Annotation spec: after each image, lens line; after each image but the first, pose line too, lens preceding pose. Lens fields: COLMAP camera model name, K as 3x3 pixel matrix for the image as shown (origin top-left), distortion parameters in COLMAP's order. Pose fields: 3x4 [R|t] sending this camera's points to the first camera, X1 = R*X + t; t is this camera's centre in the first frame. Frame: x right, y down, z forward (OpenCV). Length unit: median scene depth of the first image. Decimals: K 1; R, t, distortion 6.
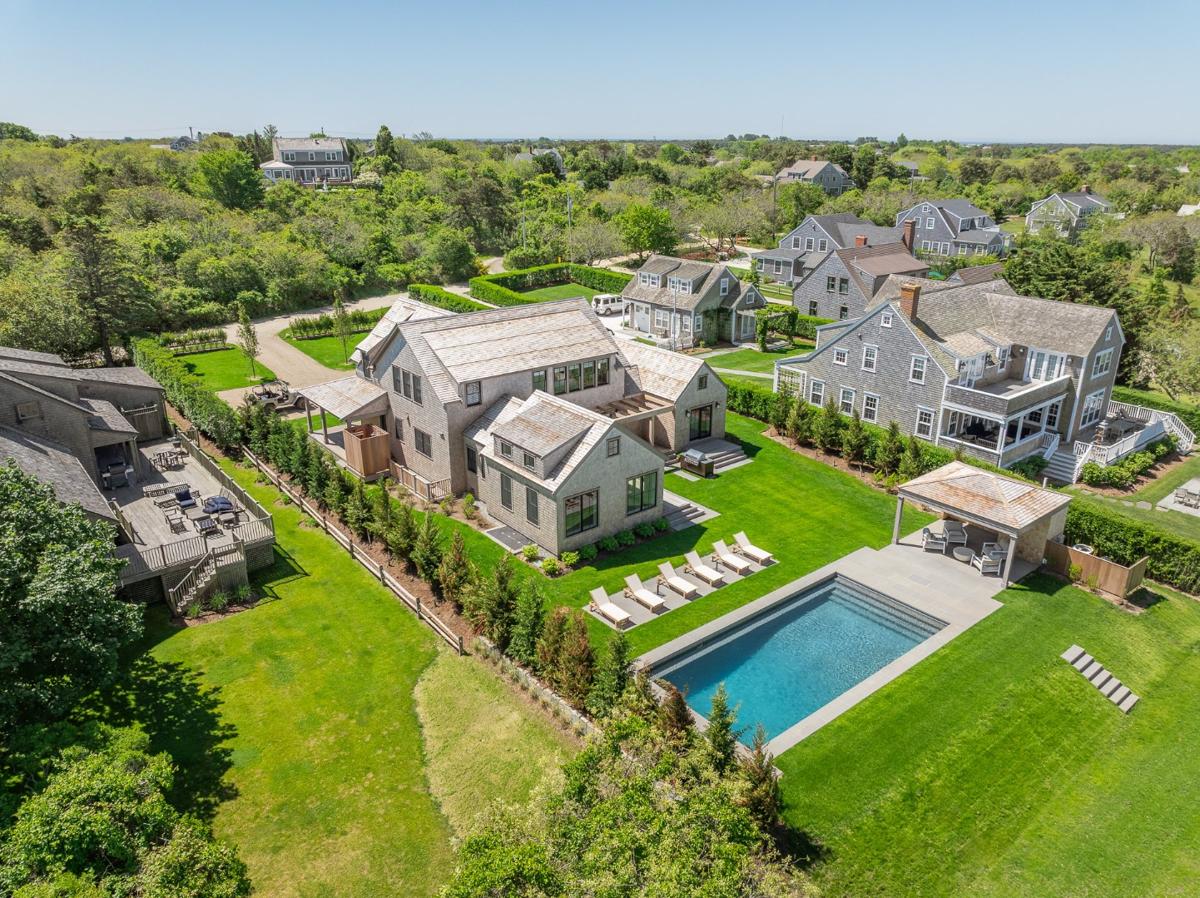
lens RADIAL K [[837.2, 0, 600.0], [0, 837.2, 449.0], [0, 0, 1]] dist [-0.027217, 0.011065]
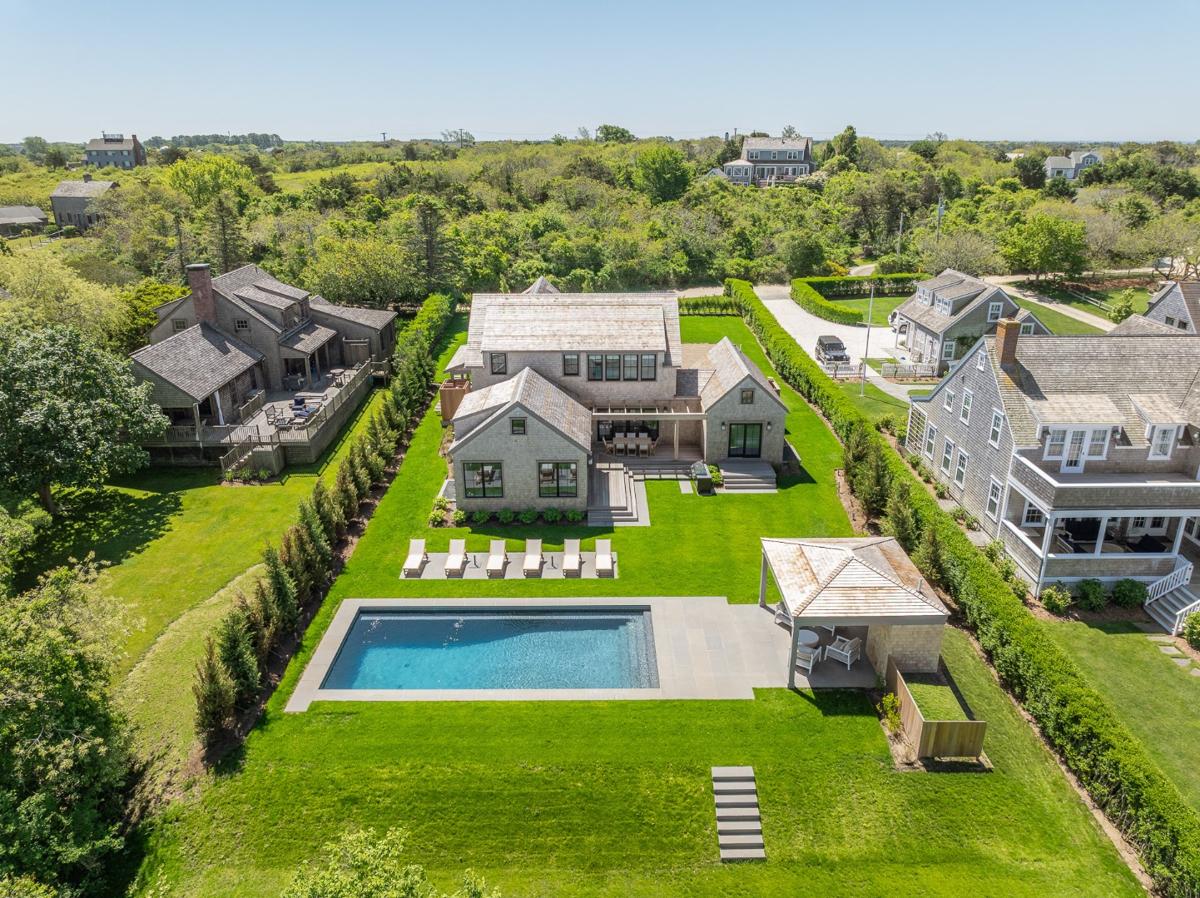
lens RADIAL K [[837.2, 0, 600.0], [0, 837.2, 449.0], [0, 0, 1]] dist [-0.027217, 0.011065]
pose [[0.778700, 0.211161, -0.590794, 0.573788], [-0.212133, 0.974815, 0.068813, -0.054206], [0.590445, 0.071742, 0.803883, 0.171981]]
